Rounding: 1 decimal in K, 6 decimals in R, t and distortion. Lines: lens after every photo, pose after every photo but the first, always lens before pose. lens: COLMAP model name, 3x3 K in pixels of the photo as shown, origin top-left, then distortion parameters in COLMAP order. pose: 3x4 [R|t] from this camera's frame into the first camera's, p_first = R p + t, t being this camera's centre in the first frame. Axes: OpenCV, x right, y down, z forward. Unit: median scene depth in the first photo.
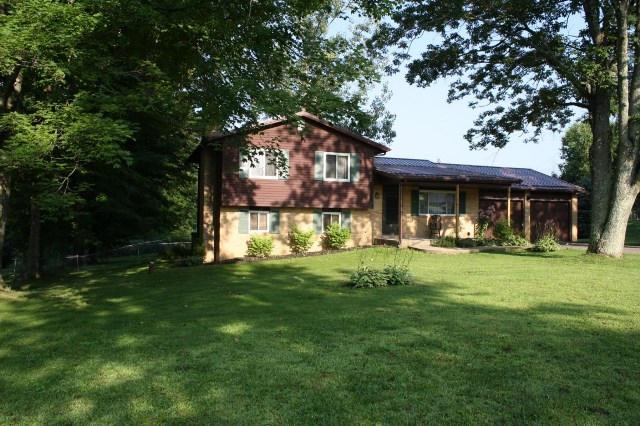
lens RADIAL K [[541.7, 0, 322.2], [0, 541.7, 208.7], [0, 0, 1]] dist [-0.112738, 0.042282]
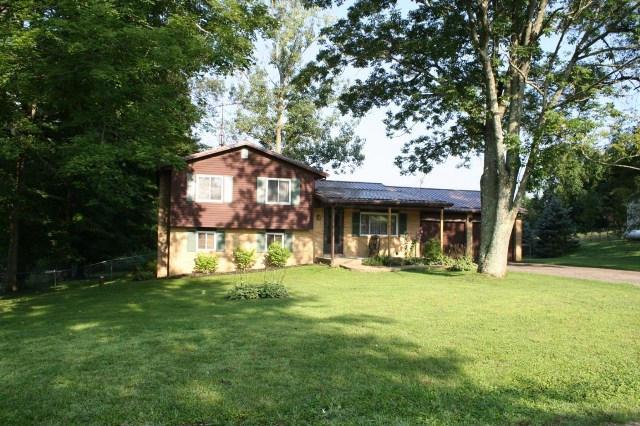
lens RADIAL K [[541.7, 0, 320.1], [0, 541.7, 212.4], [0, 0, 1]] dist [-0.112738, 0.042282]
pose [[0.999162, 0.003415, -0.040789, 0.157563], [-0.004461, 0.999663, -0.025575, -0.006905], [0.040688, 0.025736, 0.998840, -0.083759]]
